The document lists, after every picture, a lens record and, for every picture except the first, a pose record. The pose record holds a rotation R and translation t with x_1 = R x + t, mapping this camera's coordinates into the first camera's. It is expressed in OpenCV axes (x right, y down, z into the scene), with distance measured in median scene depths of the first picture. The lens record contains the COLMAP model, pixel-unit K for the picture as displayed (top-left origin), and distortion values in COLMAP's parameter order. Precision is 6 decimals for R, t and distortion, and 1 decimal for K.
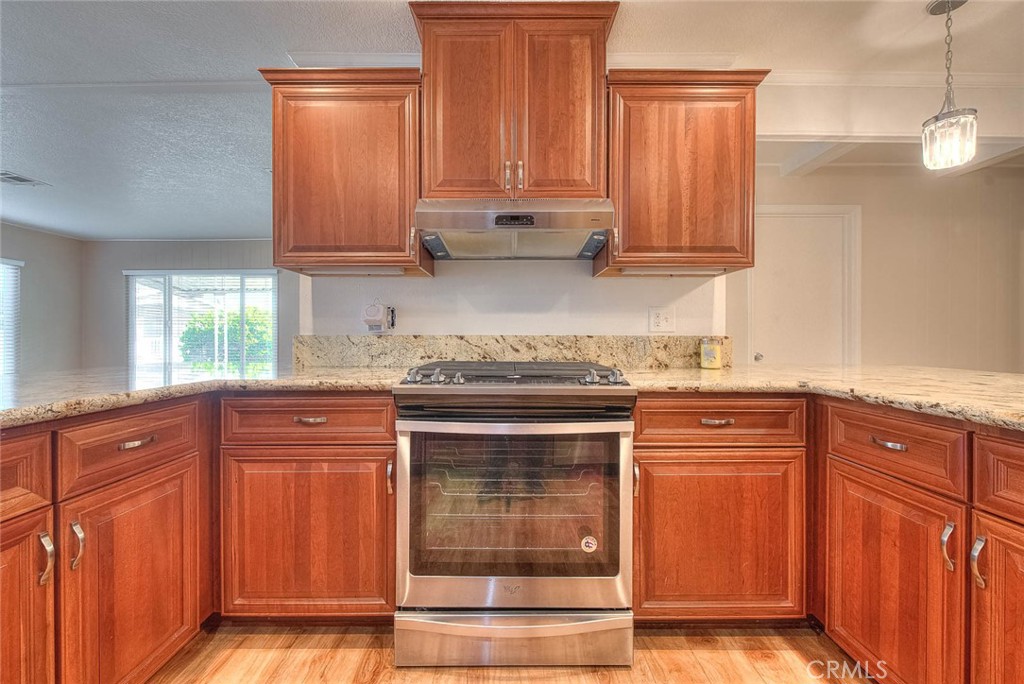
lens RADIAL K [[408.6, 0, 512.2], [0, 408.6, 339.0], [0, 0, 1]] dist [-0.000112, 0.000101]
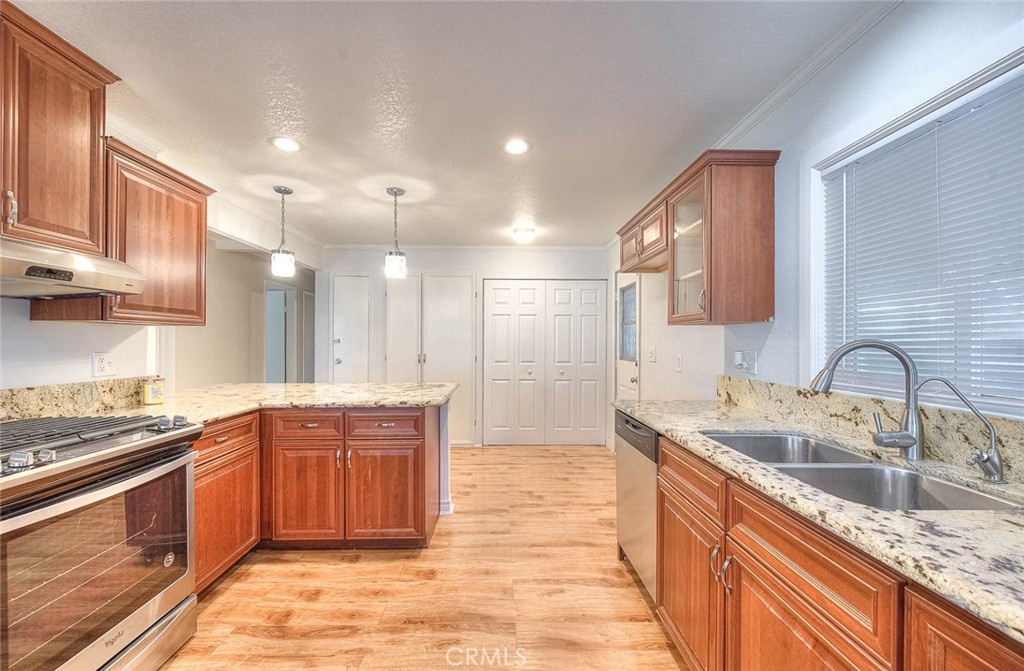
lens RADIAL K [[419.5, 0, 503.2], [0, 419.5, 335.6], [0, 0, 1]] dist [-0.000211, -0.000186]
pose [[-0.005787, 0.008561, 0.999947, -1.006588], [0.008083, 0.999931, -0.008514, -0.146001], [-0.999951, 0.008034, -0.005855, -0.011601]]
